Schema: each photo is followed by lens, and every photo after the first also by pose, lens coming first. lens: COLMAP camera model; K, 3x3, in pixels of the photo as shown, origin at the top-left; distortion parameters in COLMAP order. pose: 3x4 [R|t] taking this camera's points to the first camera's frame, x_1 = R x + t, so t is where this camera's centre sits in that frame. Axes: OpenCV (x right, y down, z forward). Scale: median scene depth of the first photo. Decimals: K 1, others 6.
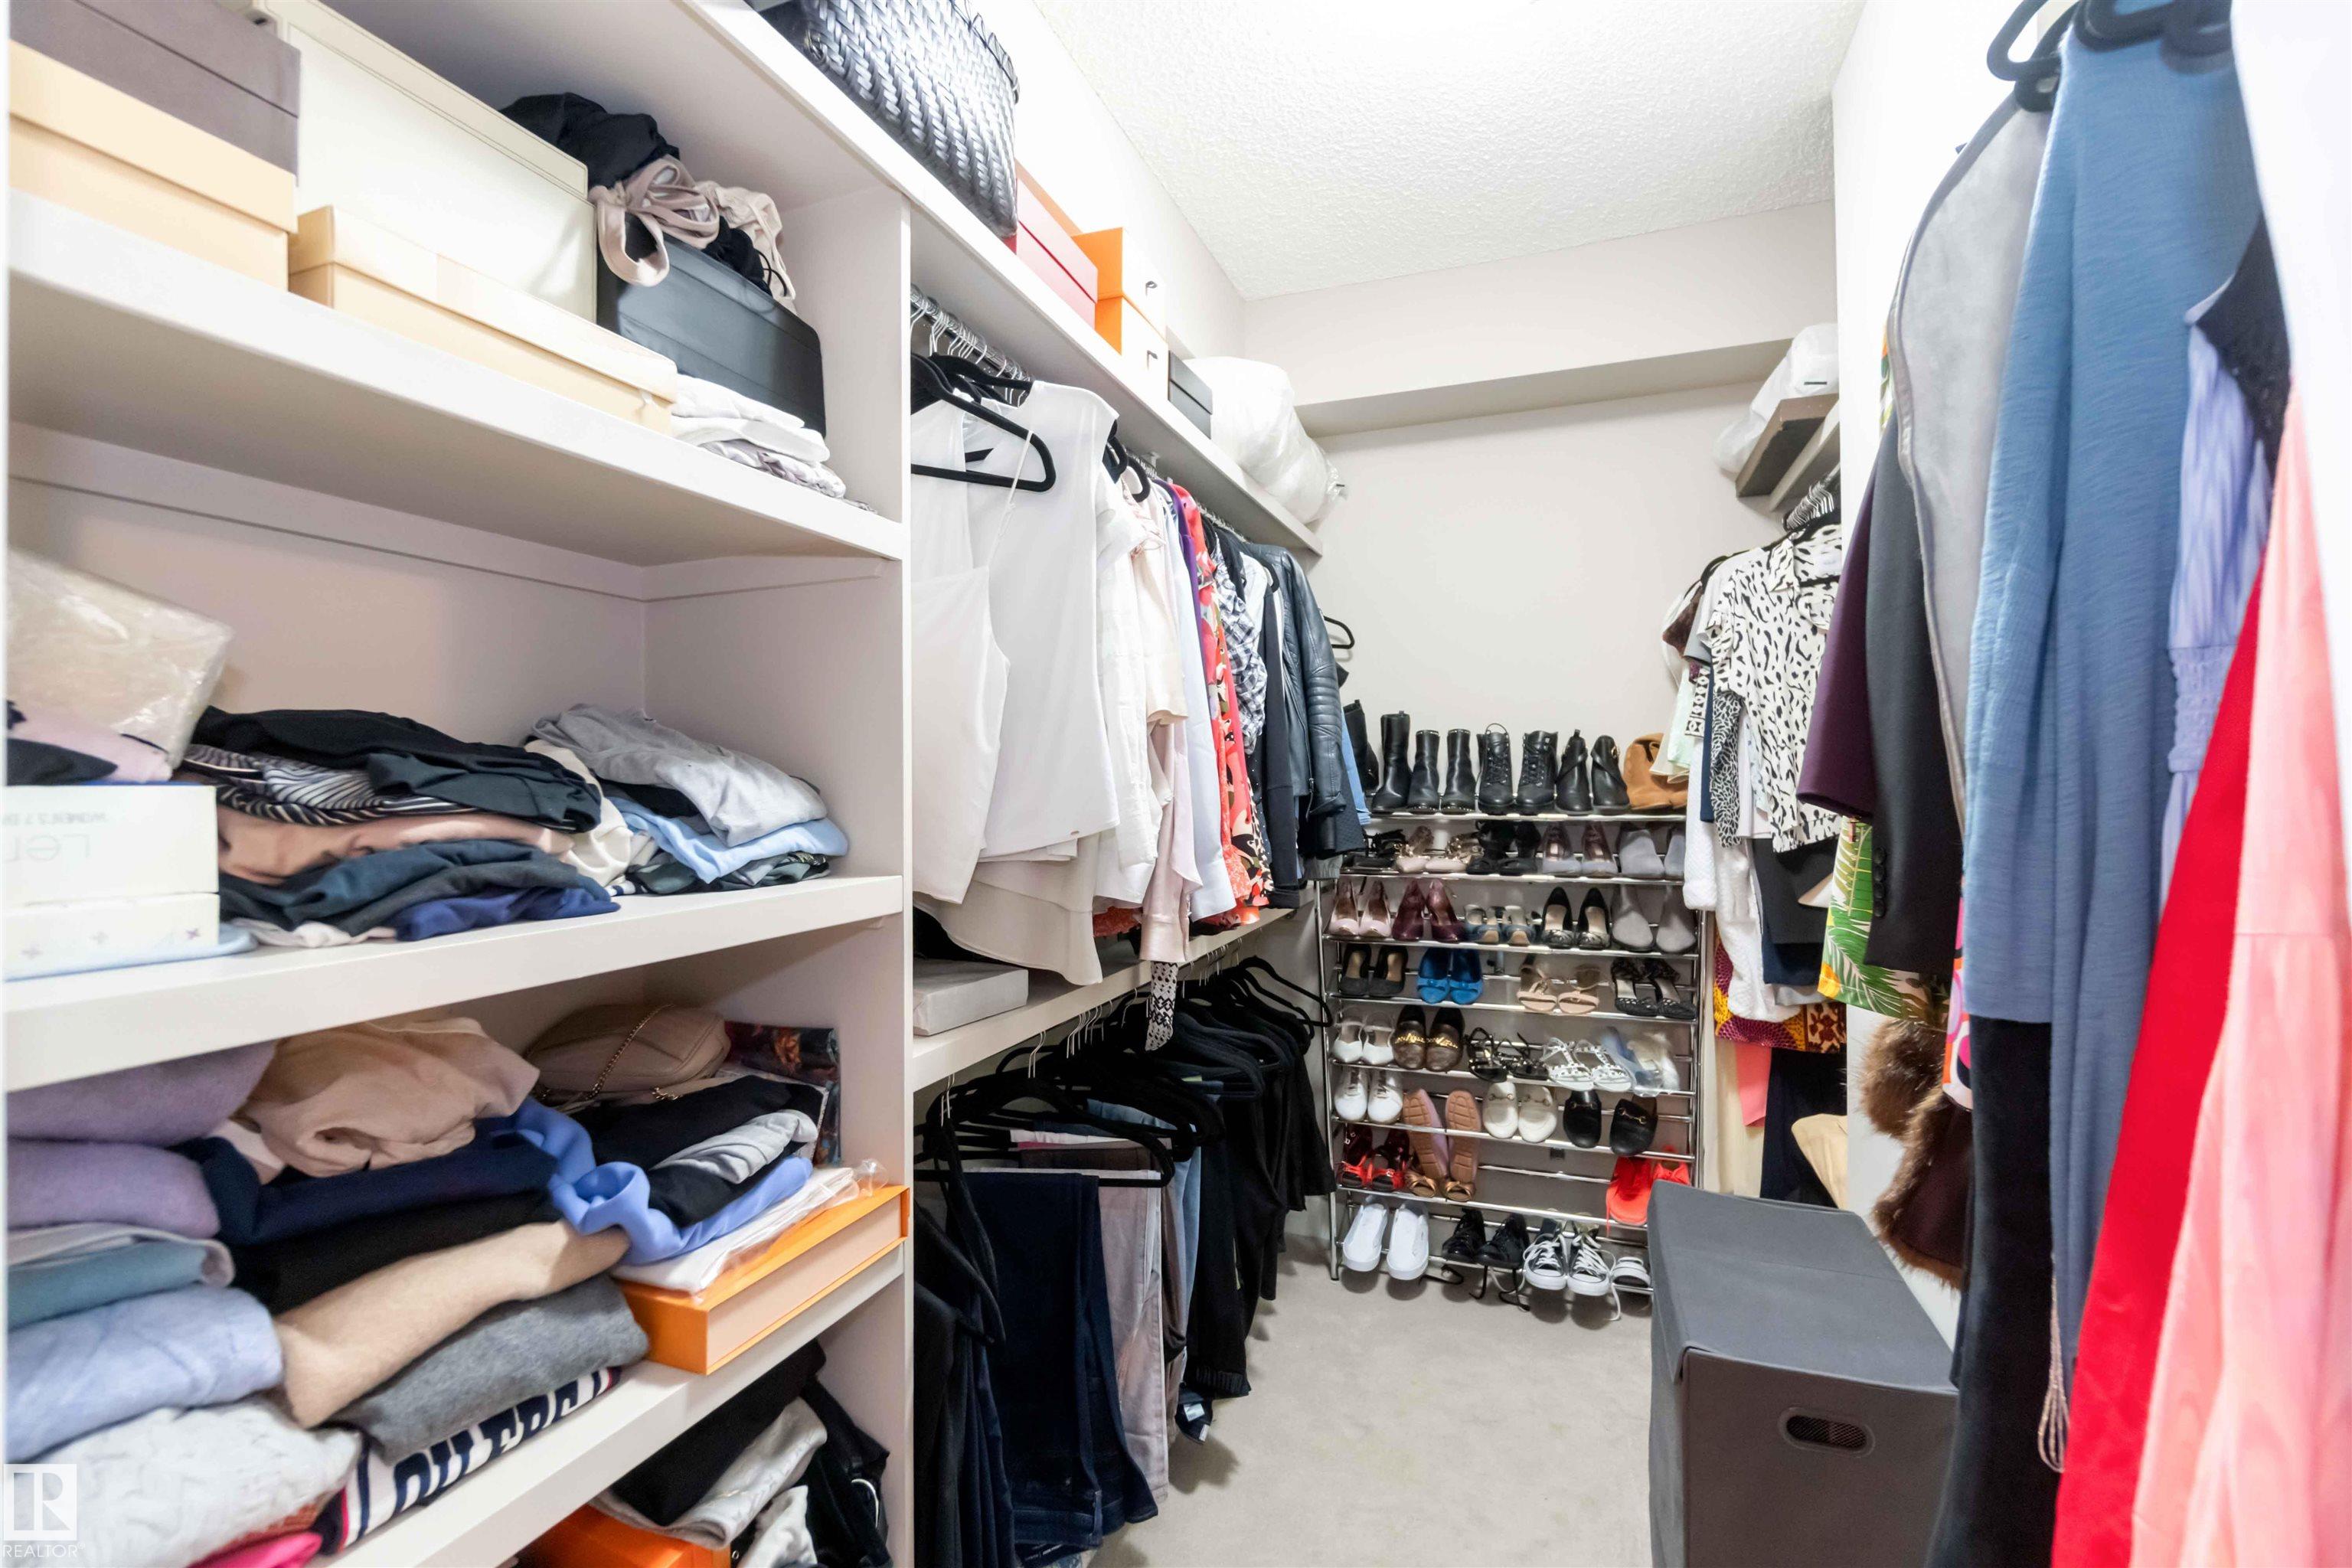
lens RADIAL K [[1038.3, 0, 1182.1], [0, 1038.3, 783.7], [0, 0, 1]] dist [-0.008049, 0.003051]
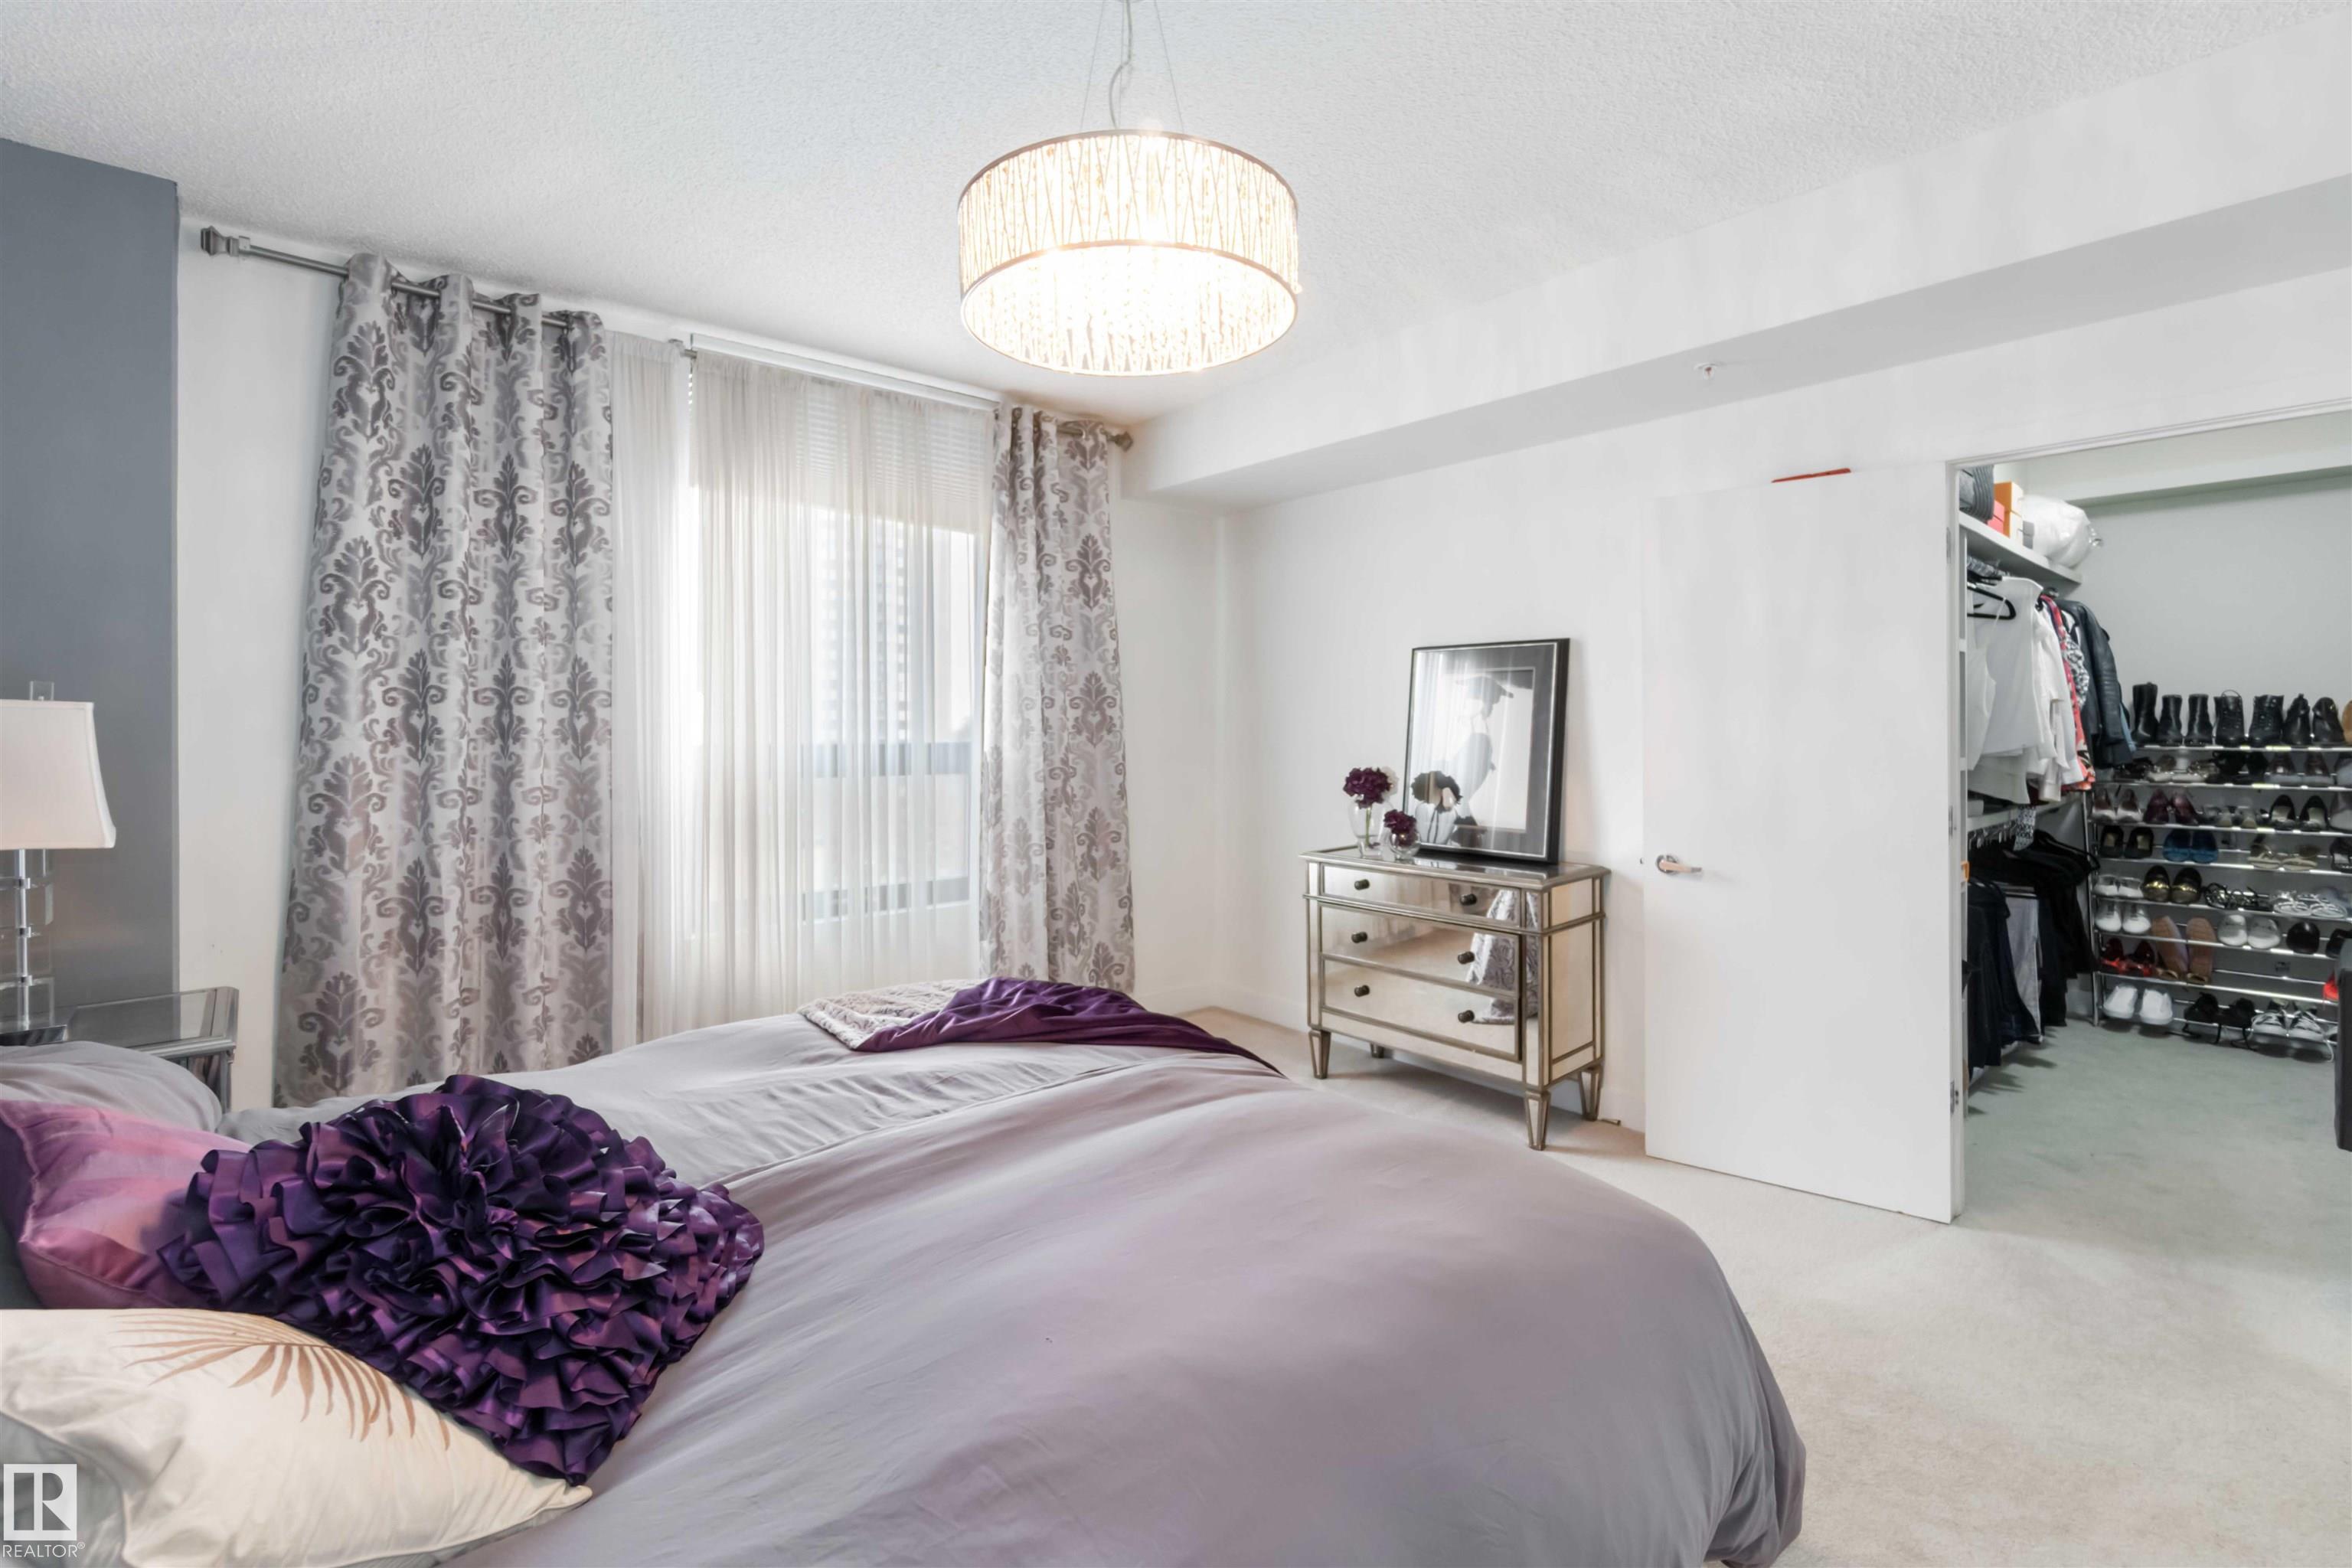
lens RADIAL K [[1038.3, 0, 1177.4], [0, 1038.3, 732.2], [0, 0, 1]] dist [-0.008049, 0.003051]
pose [[0.882162, 0.004328, -0.470926, -0.384190], [-0.002217, 0.999985, 0.005039, 0.001832], [0.470941, -0.003401, 0.882158, -1.185002]]
